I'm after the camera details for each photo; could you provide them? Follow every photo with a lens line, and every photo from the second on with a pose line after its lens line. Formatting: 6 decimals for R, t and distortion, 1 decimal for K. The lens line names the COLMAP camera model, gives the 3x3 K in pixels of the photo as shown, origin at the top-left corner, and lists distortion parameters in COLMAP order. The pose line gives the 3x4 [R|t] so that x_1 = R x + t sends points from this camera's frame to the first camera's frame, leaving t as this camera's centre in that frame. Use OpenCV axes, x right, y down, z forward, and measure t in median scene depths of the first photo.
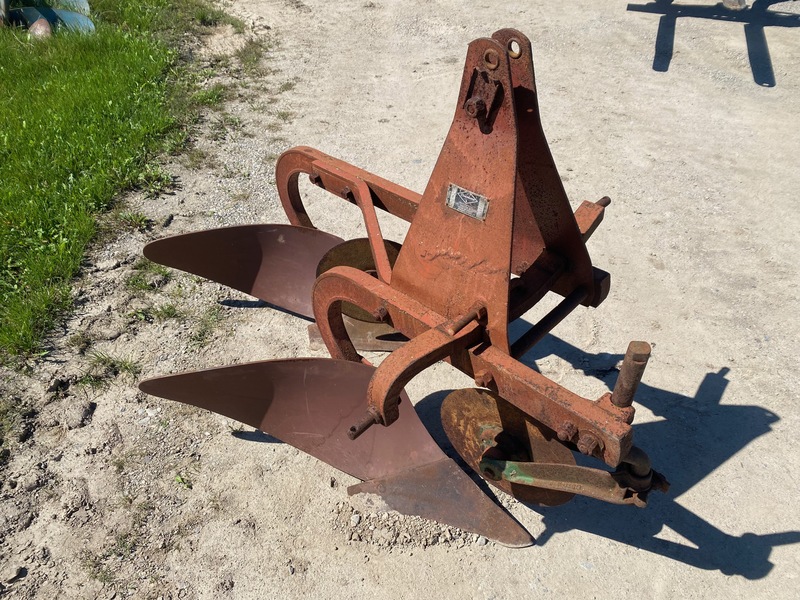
lens RADIAL K [[607.3, 0, 396.3], [0, 607.3, 295.1], [0, 0, 1]] dist [0.049243, -0.067630]
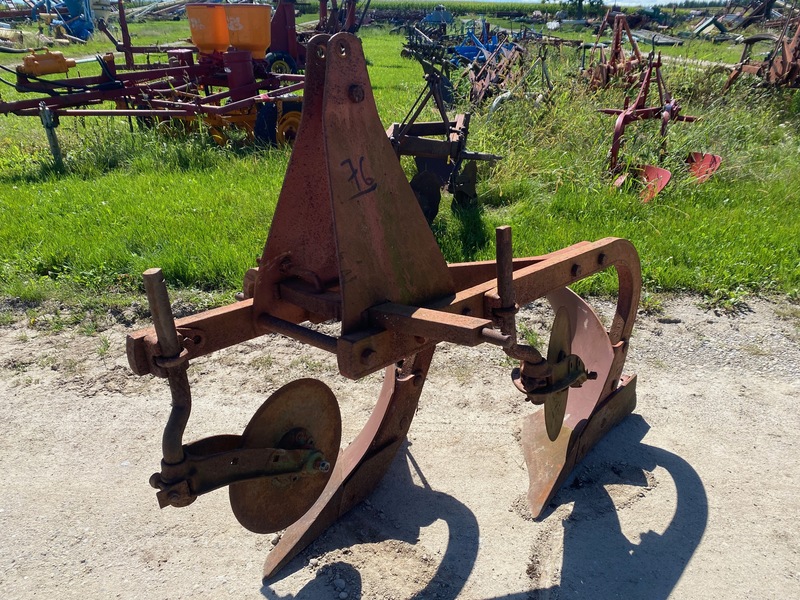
lens RADIAL K [[612.1, 0, 408.2], [0, 612.1, 298.3], [0, 0, 1]] dist [0.074758, -0.064554]
pose [[0.041257, 0.396698, -0.917022, 0.730579], [-0.624894, 0.726391, 0.286118, -0.242920], [0.779618, 0.561237, 0.277863, 0.530842]]
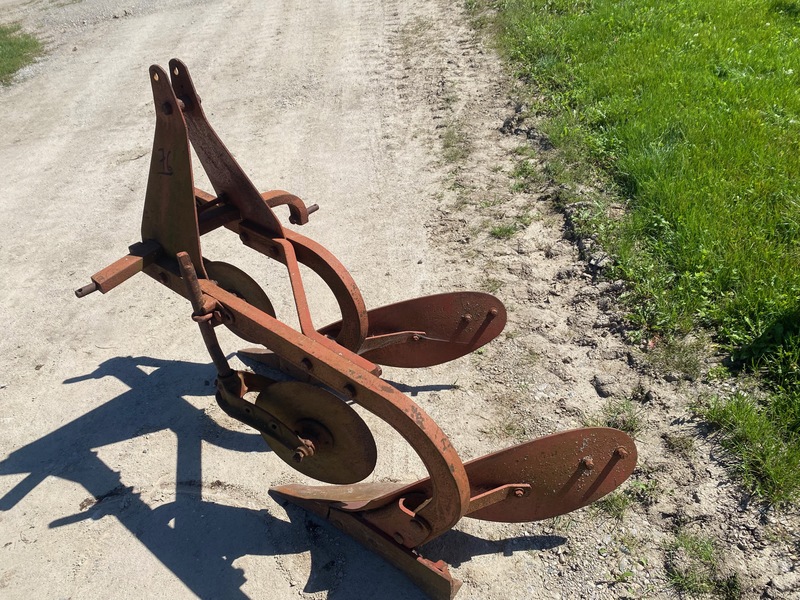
lens RADIAL K [[617.2, 0, 398.5], [0, 617.2, 302.5], [0, 0, 1]] dist [0.055785, -0.070888]
pose [[-0.987311, 0.158732, 0.004578, -0.173462], [0.040910, 0.226393, 0.973177, -0.932982], [0.153438, 0.961015, -0.230014, 1.040527]]
